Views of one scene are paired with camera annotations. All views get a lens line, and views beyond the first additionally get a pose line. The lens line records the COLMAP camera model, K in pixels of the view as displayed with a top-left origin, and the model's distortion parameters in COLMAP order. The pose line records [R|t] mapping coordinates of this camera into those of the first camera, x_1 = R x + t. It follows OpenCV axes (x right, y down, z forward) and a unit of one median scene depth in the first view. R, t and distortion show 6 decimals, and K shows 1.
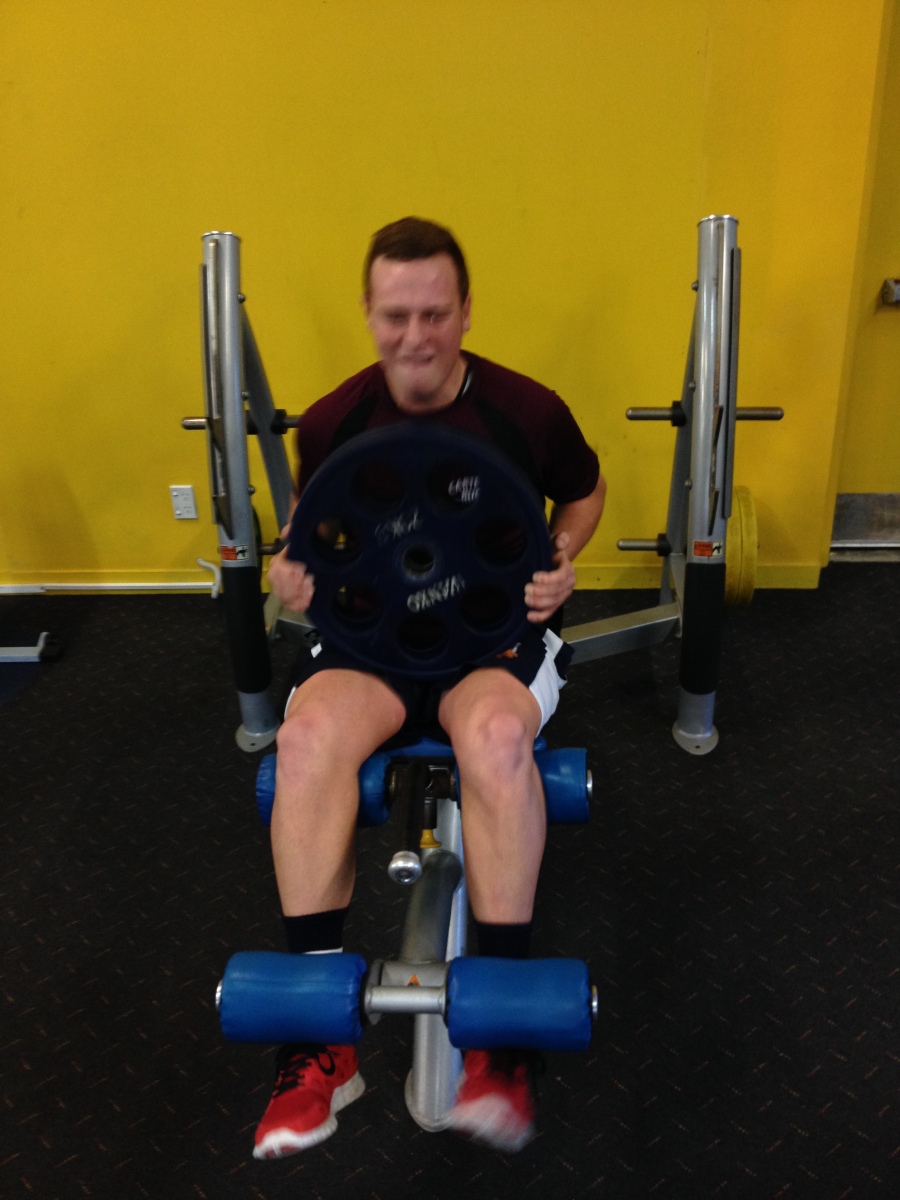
lens RADIAL K [[1201.6, 0, 412.0], [0, 1201.6, 575.7], [0, 0, 1]] dist [0.111251, -0.237579]
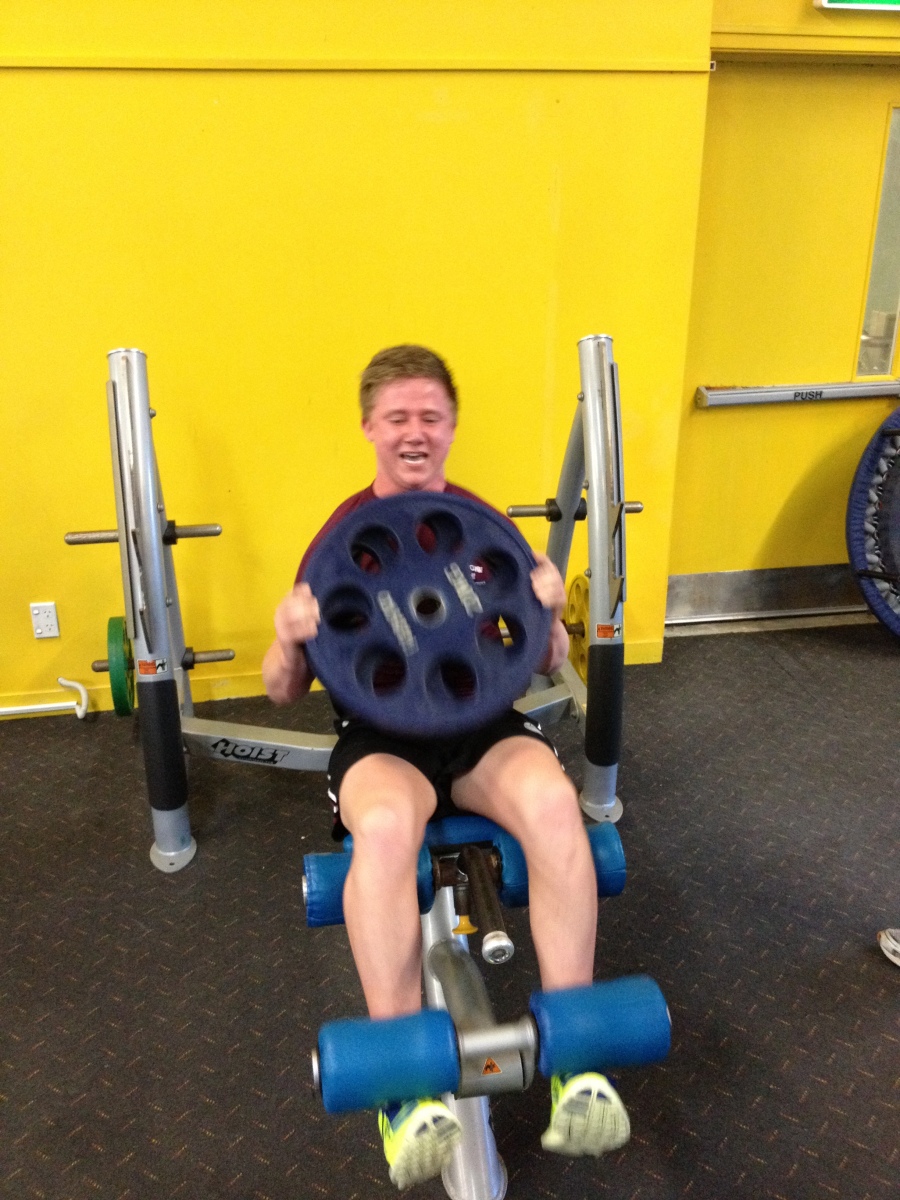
lens RADIAL K [[1213.5, 0, 419.5], [0, 1213.5, 564.4], [0, 0, 1]] dist [0.129623, -0.245821]
pose [[0.963949, -0.050645, 0.261223, -0.195213], [0.074121, 0.993970, -0.080810, -0.005325], [-0.255555, 0.097258, 0.961890, -0.023637]]
